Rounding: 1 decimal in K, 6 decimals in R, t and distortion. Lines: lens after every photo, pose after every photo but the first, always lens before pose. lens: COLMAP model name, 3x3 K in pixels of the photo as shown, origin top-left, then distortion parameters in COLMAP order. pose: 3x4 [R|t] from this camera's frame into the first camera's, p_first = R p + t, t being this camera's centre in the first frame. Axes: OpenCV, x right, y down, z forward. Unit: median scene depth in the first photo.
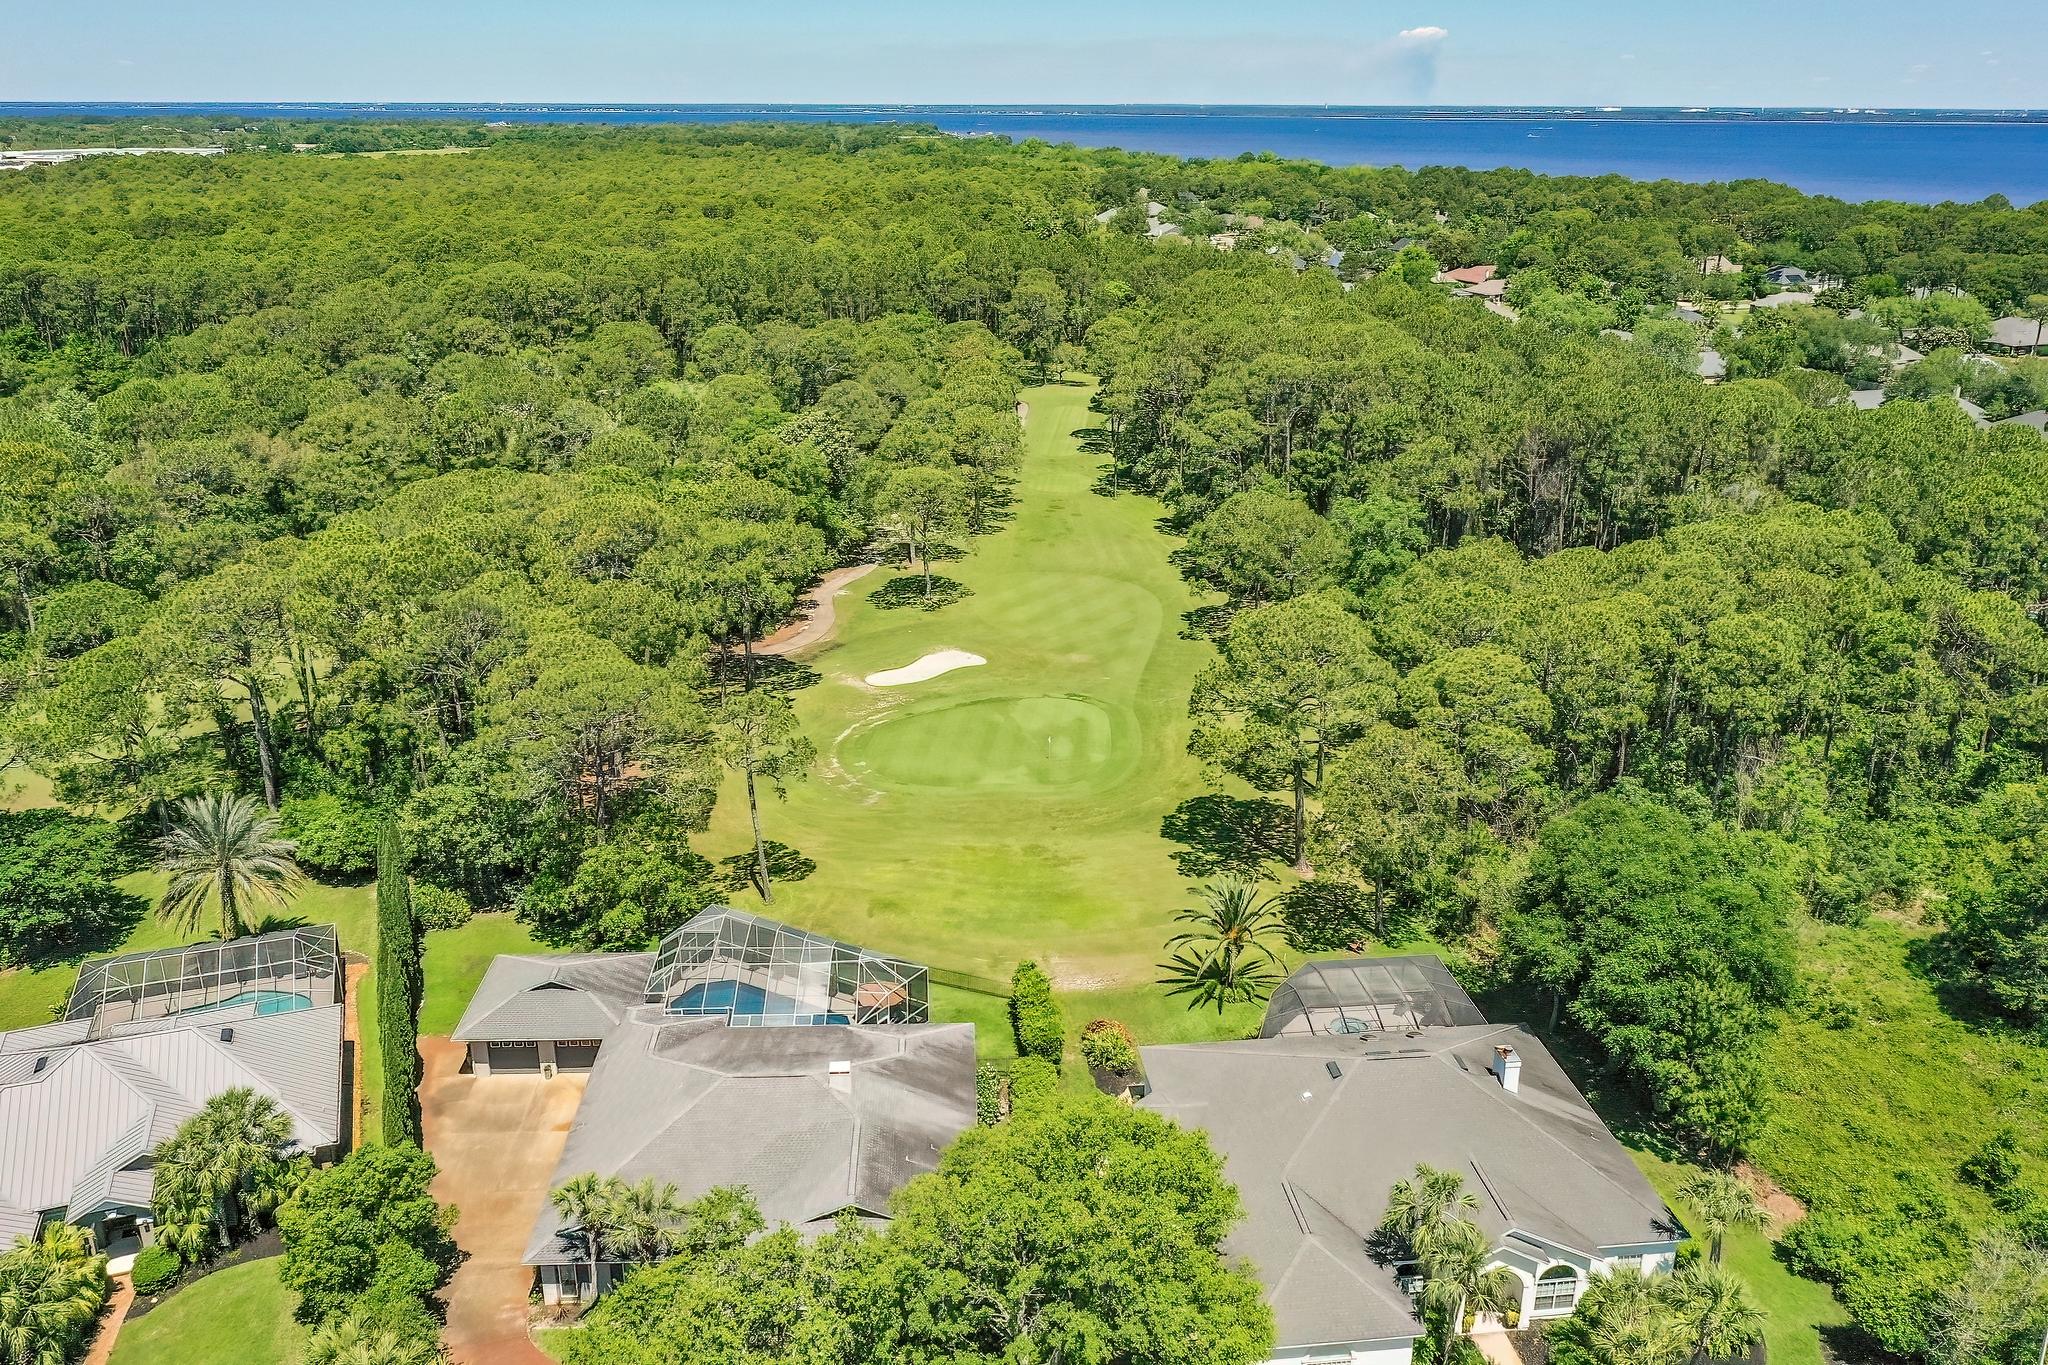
lens RADIAL K [[1630.9, 0, 1024.0], [0, 1630.9, 682.5], [0, 0, 1]] dist [-0.008949, -0.010824]
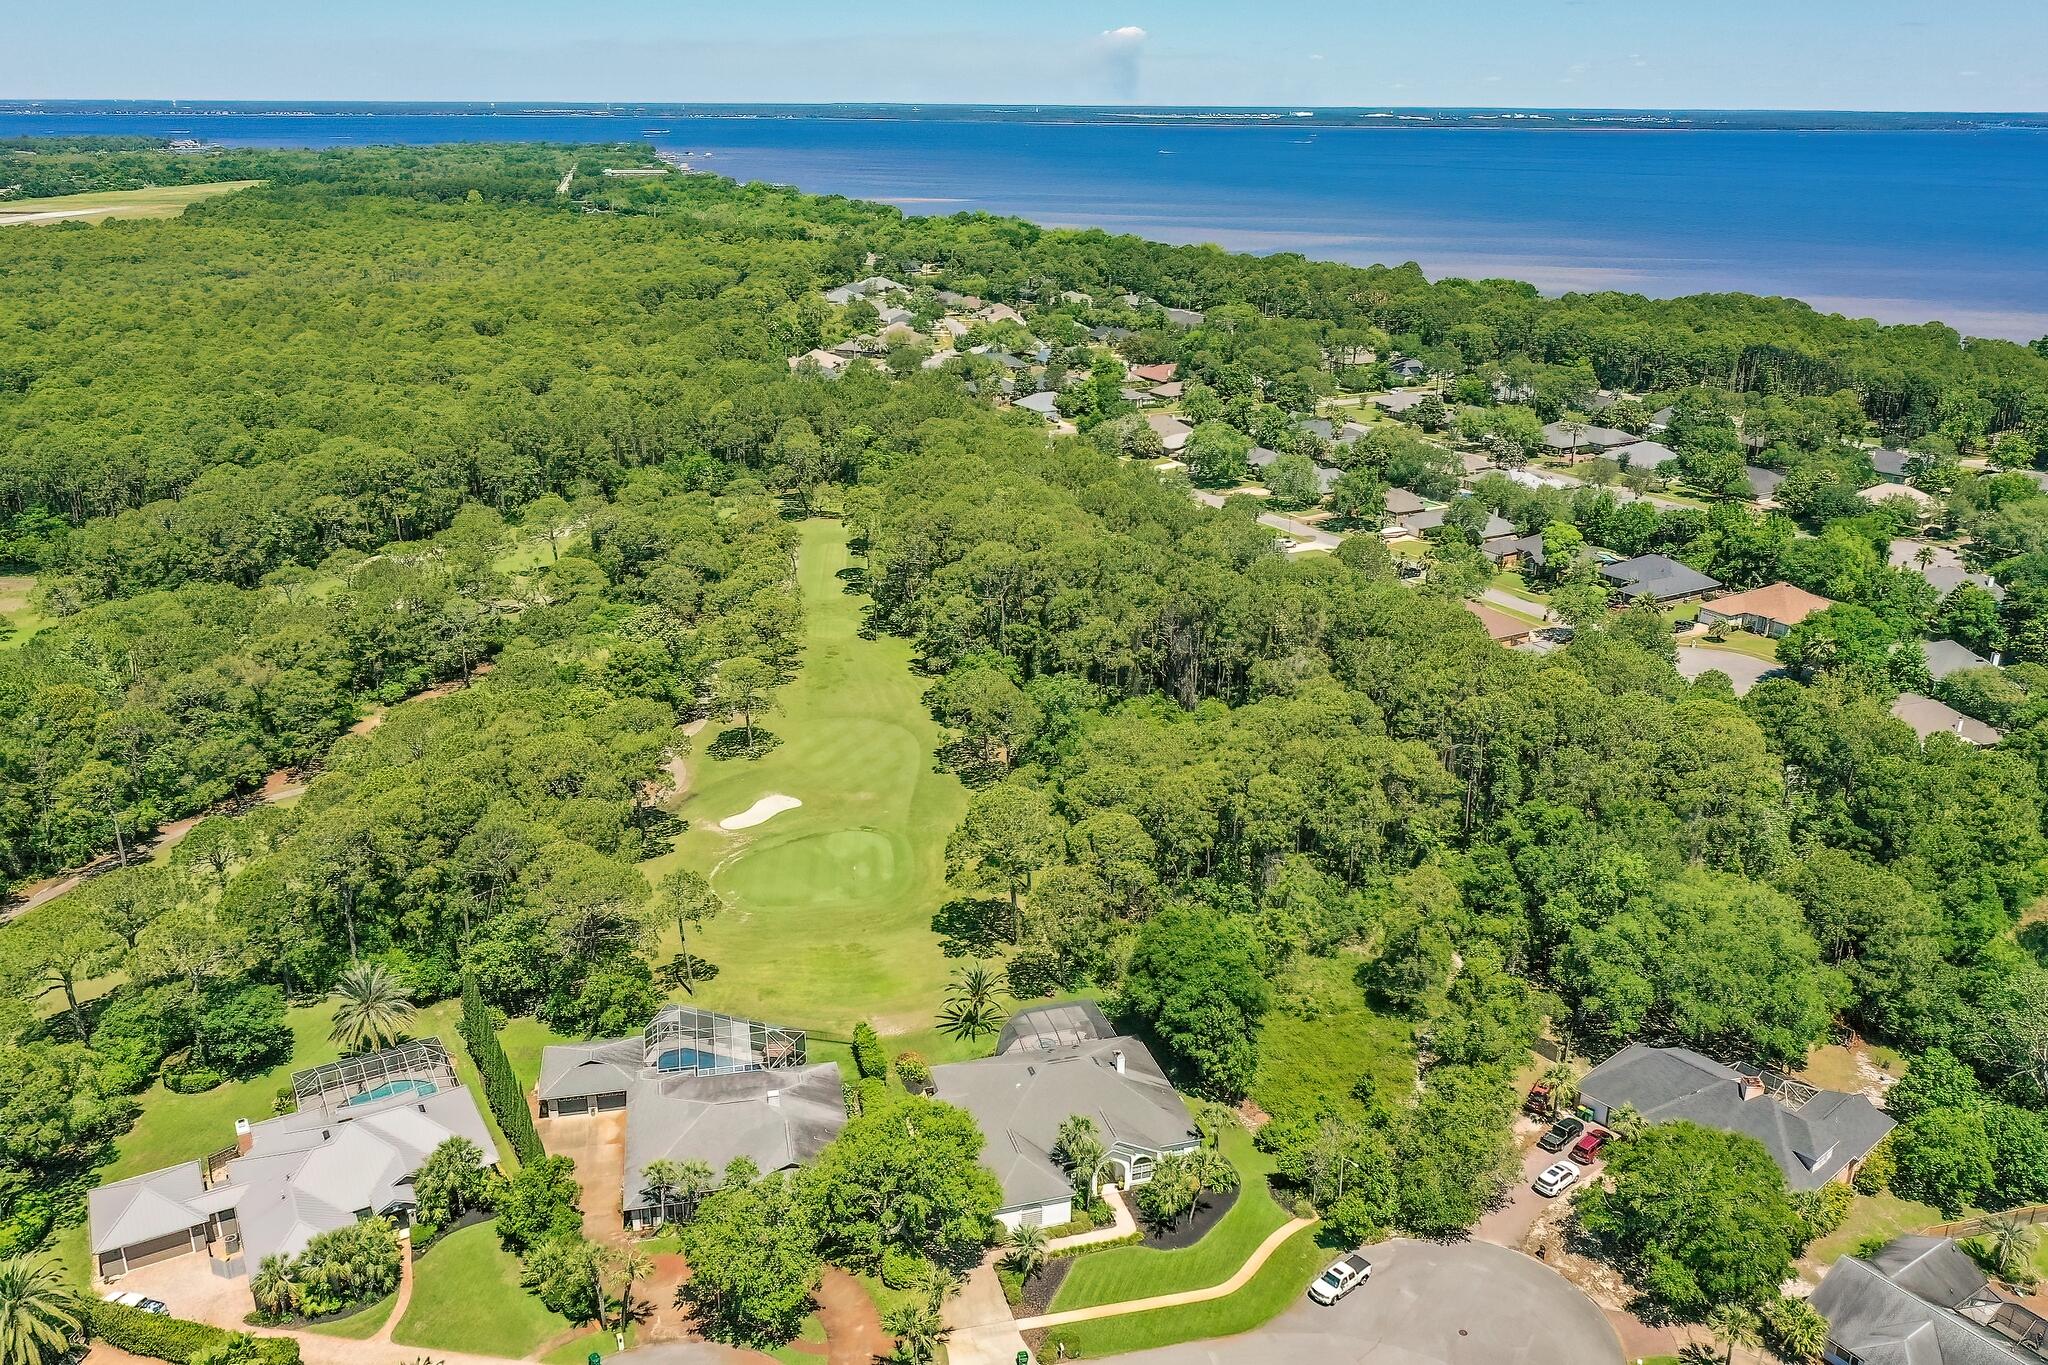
lens RADIAL K [[1630.9, 0, 1024.0], [0, 1630.9, 682.5], [0, 0, 1]] dist [-0.008949, -0.010824]
pose [[0.986338, -0.056785, 0.154636, -0.068796], [0.056315, 0.998385, 0.007417, -0.177356], [-0.154808, 0.001393, 0.987944, -0.680668]]
